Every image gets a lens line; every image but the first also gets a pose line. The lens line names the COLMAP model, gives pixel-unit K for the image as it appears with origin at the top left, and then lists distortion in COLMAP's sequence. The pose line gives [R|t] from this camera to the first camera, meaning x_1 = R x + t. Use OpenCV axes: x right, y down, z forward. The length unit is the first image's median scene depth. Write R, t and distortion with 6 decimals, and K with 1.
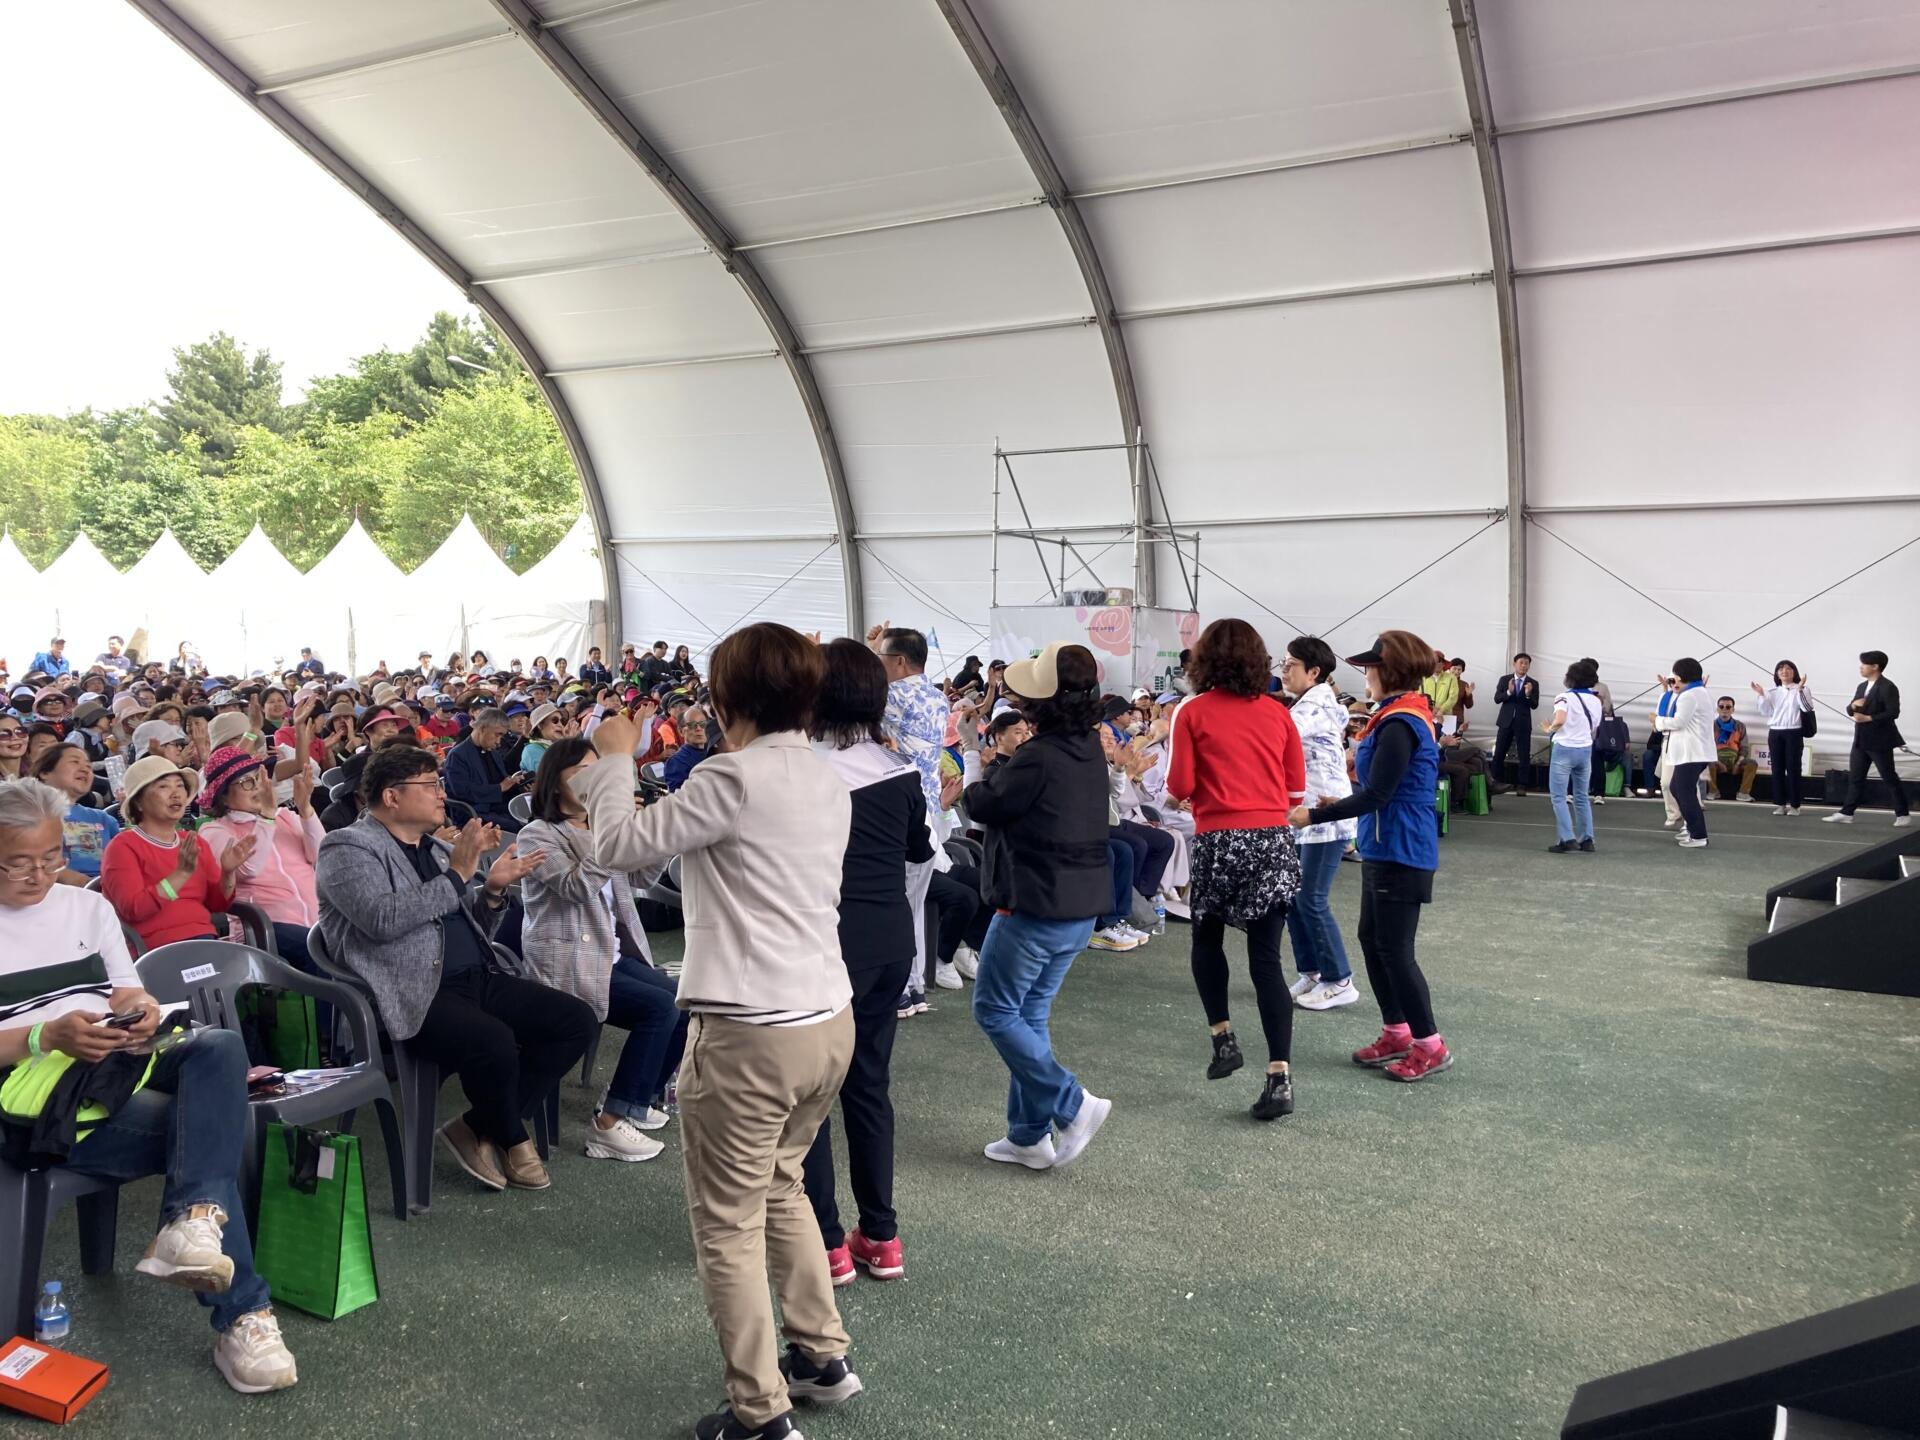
lens RADIAL K [[1539.6, 0, 944.6], [0, 1539.6, 712.5], [0, 0, 1]] dist [0.082865, -0.139642]
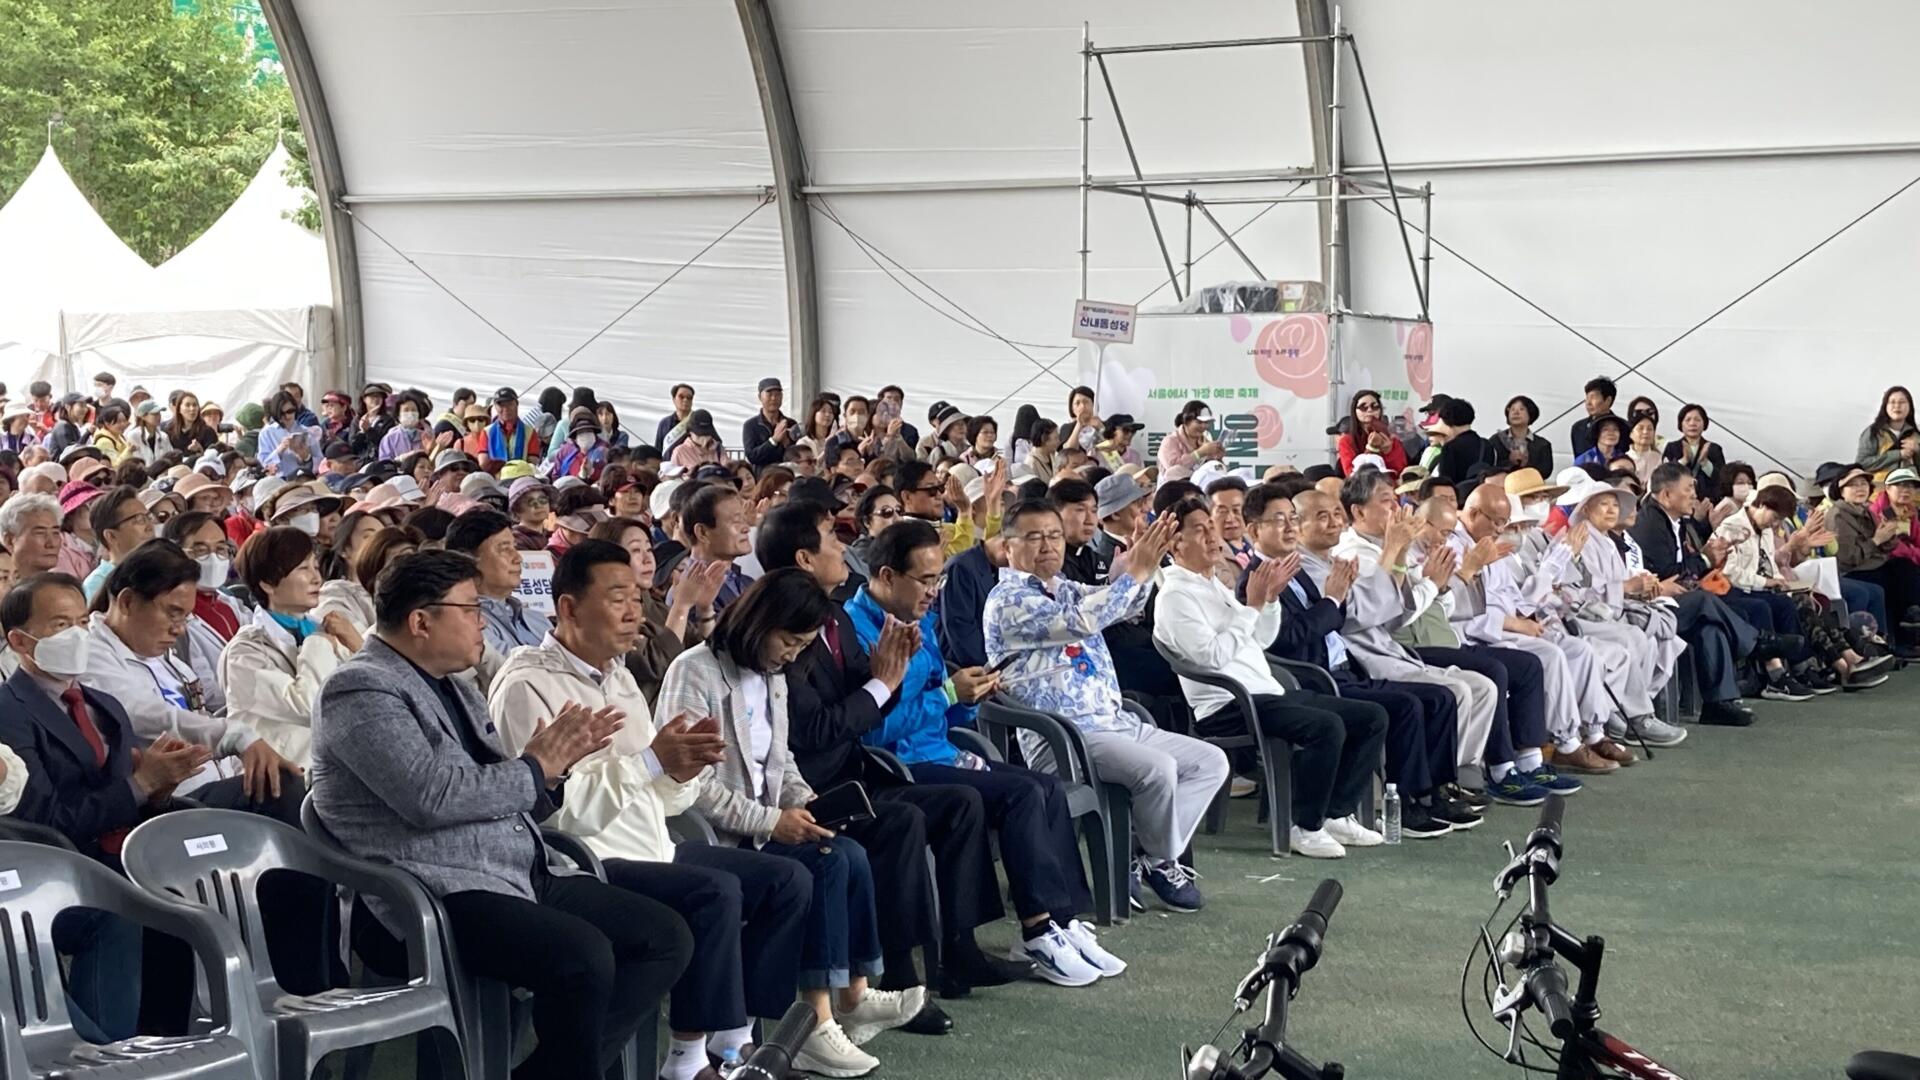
lens RADIAL K [[3159.7, 0, 892.3], [0, 3159.7, 540.4], [0, 0, 1]] dist [0.235499, -0.809263]
pose [[0.998907, -0.013493, 0.044748, -0.092950], [0.013059, 0.999865, 0.009976, 0.003094], [-0.044876, -0.009380, 0.998949, -0.186726]]
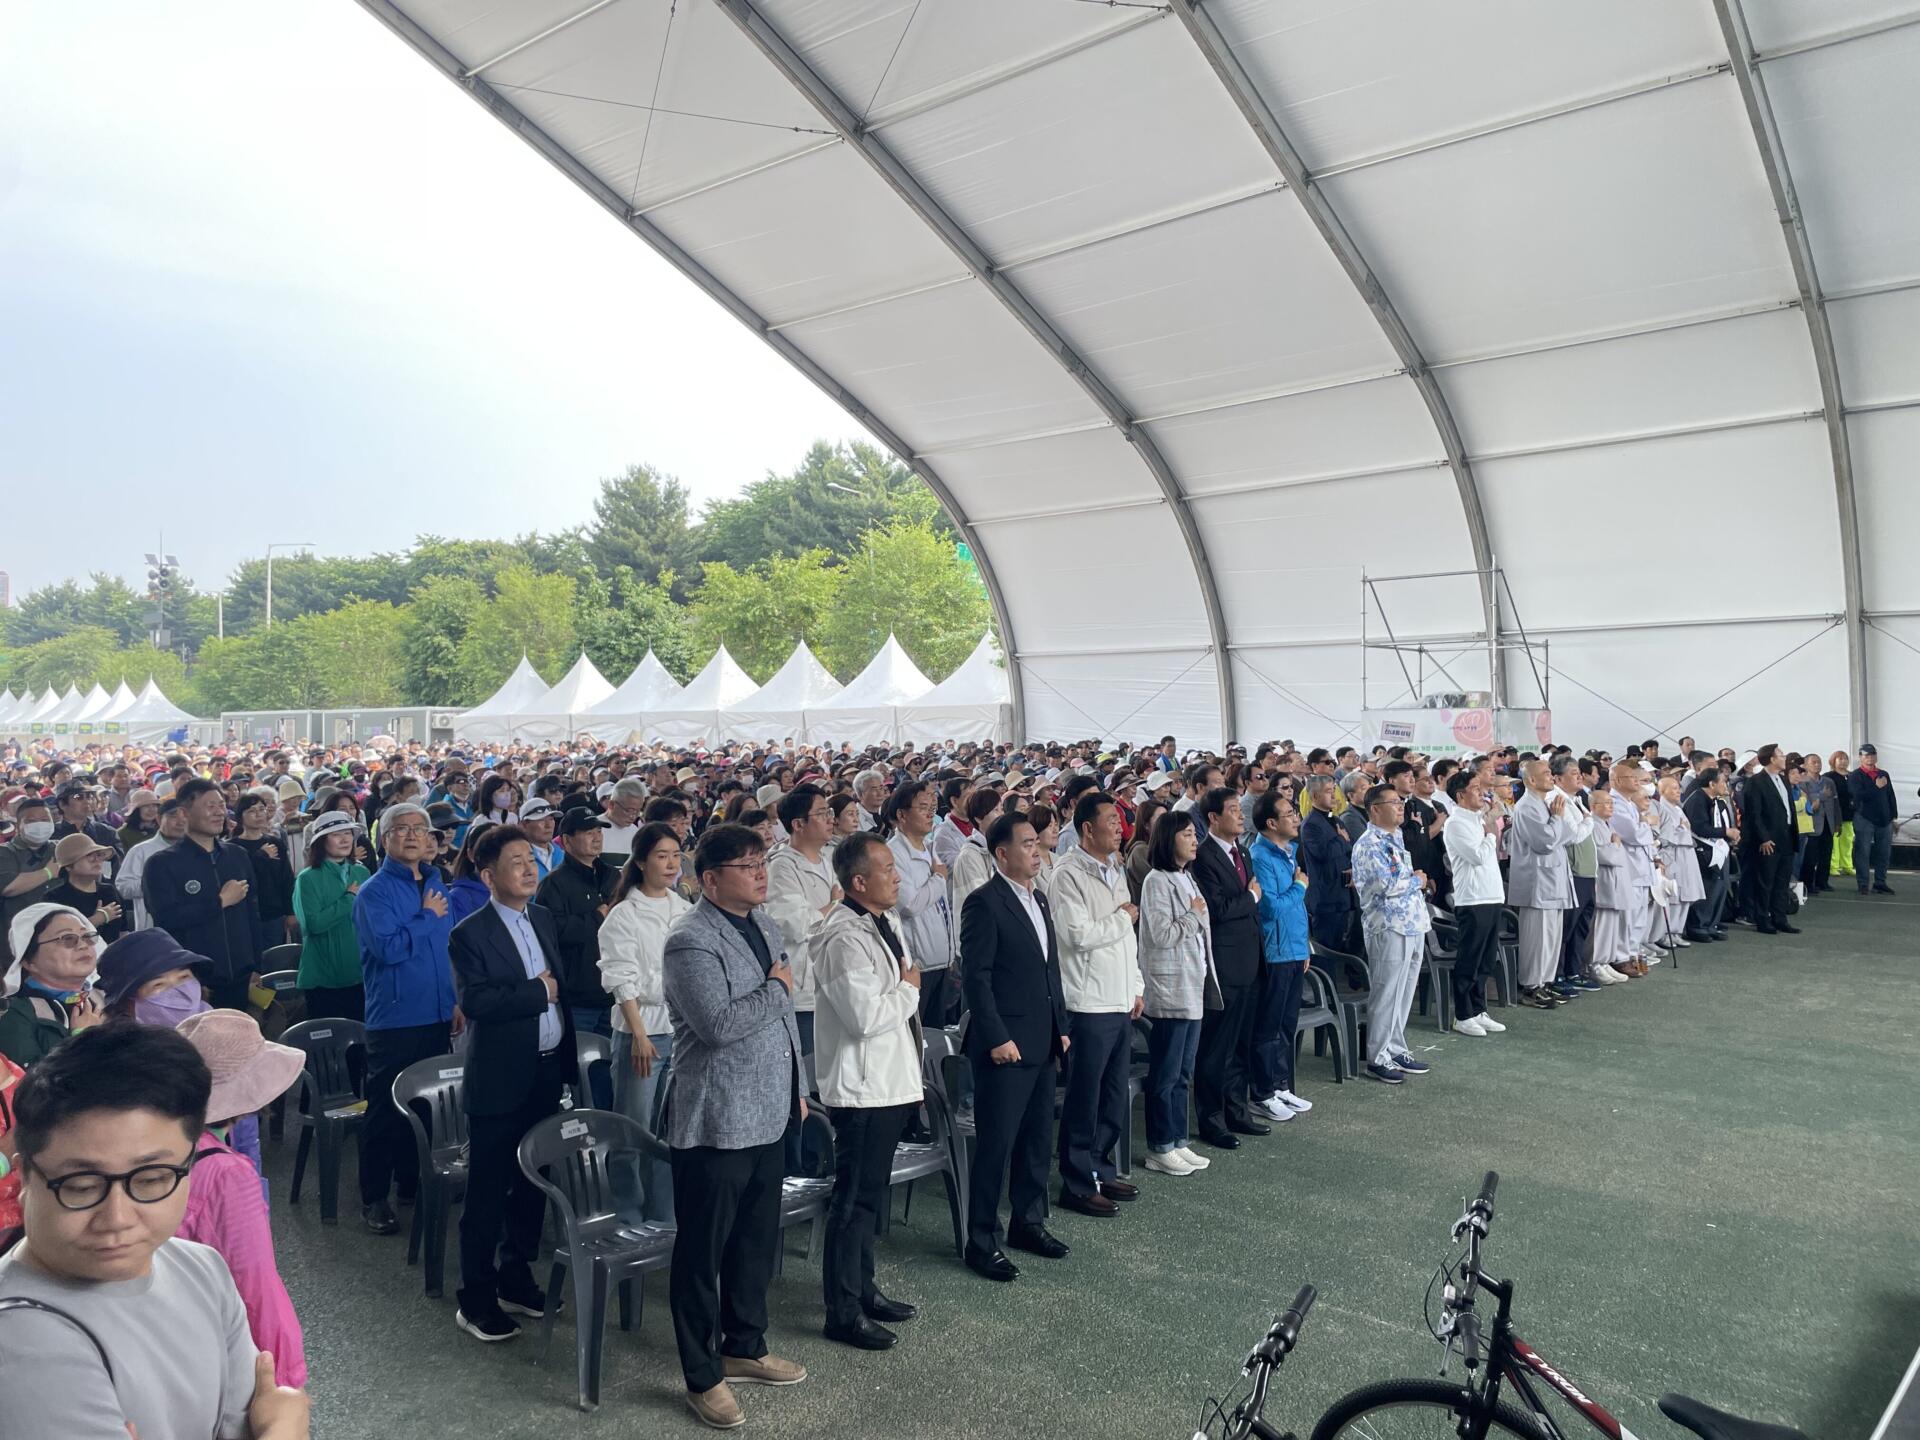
lens RADIAL K [[1442.0, 0, 948.9], [0, 1442.0, 714.4], [0, 0, 1]] dist [0.099215, -0.123140]
pose [[0.981060, -0.022425, -0.192403, -0.064980], [0.015069, 0.999102, -0.039610, -0.025224], [0.193119, 0.035961, 0.980516, -0.150511]]
